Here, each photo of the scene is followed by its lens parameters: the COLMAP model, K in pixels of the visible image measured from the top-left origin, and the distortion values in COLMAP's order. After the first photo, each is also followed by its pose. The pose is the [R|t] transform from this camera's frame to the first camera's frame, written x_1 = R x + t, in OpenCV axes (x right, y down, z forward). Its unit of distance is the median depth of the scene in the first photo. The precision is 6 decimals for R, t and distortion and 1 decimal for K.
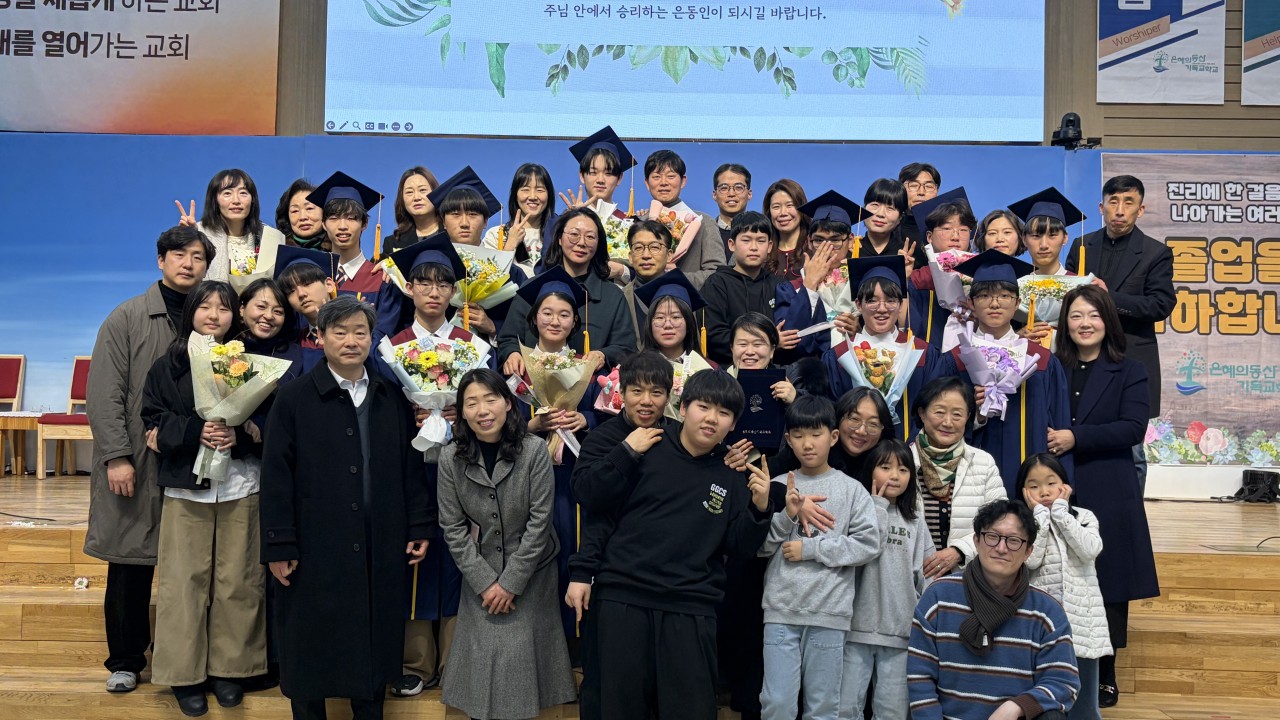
lens RADIAL K [[1224.1, 0, 649.3], [0, 1224.1, 363.0], [0, 0, 1]] dist [0.007377, 0.000000]
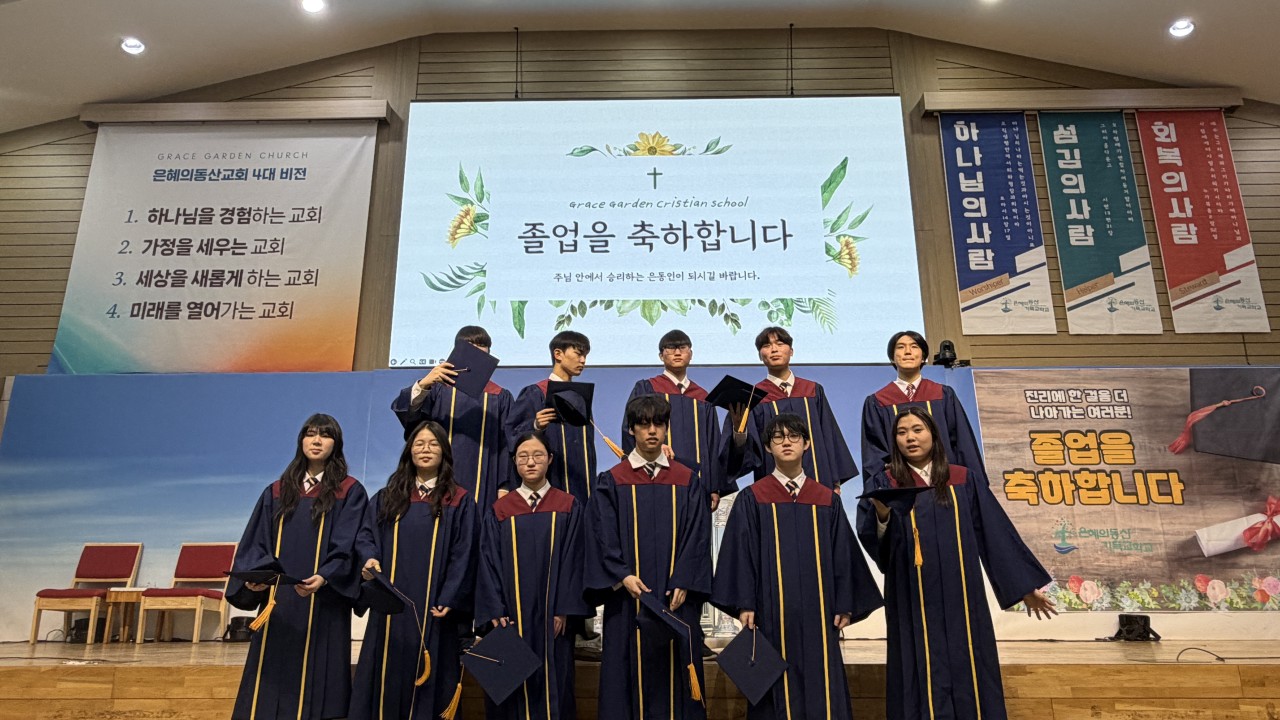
lens RADIAL K [[841.9, 0, 640.2], [0, 841.9, 356.6], [0, 0, 1]] dist [-0.001730, -0.004749]
pose [[0.999733, -0.022735, 0.004188, 0.004706], [0.023054, 0.967118, -0.253283, 0.038505], [0.001708, 0.253312, 0.967383, 0.111393]]
